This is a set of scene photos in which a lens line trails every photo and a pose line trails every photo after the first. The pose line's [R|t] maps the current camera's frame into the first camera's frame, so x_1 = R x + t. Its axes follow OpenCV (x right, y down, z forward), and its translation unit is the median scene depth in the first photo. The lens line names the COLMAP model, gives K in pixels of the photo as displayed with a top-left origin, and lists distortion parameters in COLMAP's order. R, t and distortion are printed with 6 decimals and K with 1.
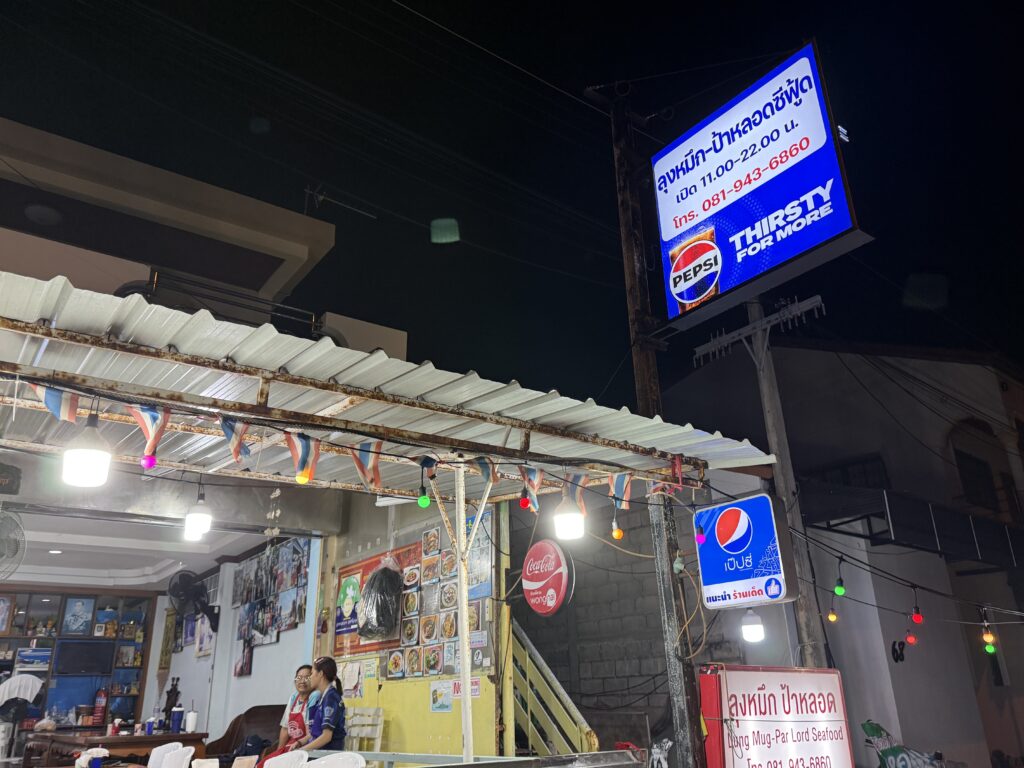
lens RADIAL K [[771.8, 0, 512.0], [0, 771.8, 384.0], [0, 0, 1]] dist [0.190137, -0.417028]
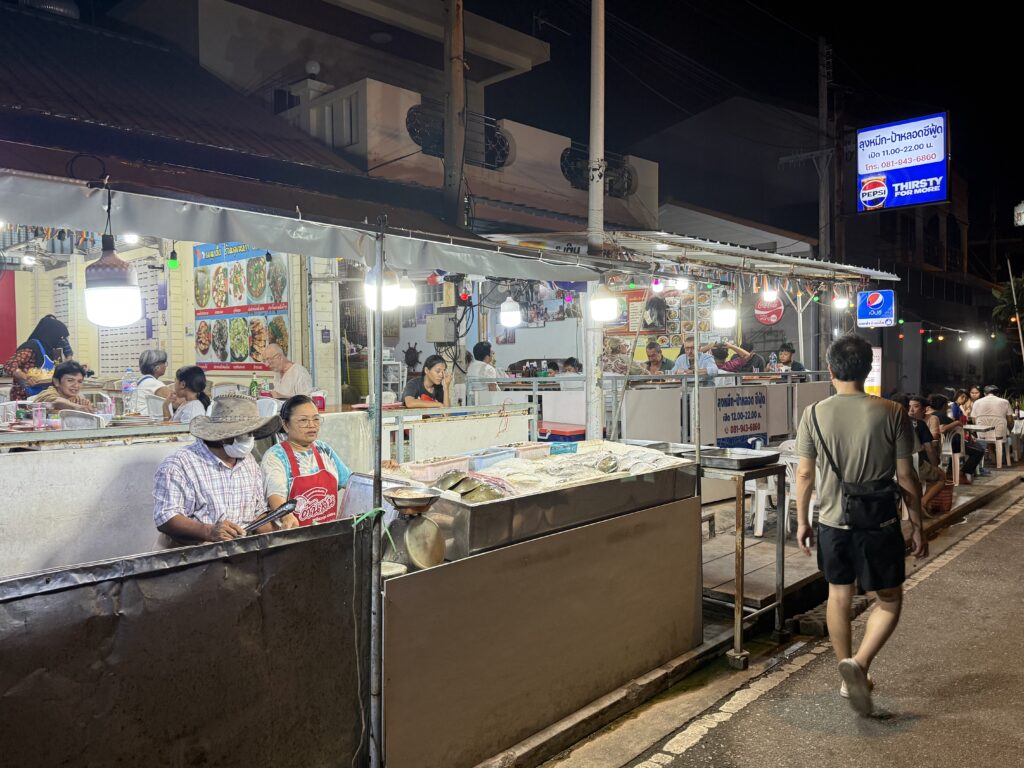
lens RADIAL K [[836.9, 0, 512.0], [0, 836.9, 384.0], [0, 0, 1]] dist [0.092261, -0.139081]
pose [[0.981056, 0.007689, 0.193571, -1.391563], [-0.083049, 0.919429, 0.384388, -0.527414], [-0.175019, -0.393182, 0.902650, -1.433183]]
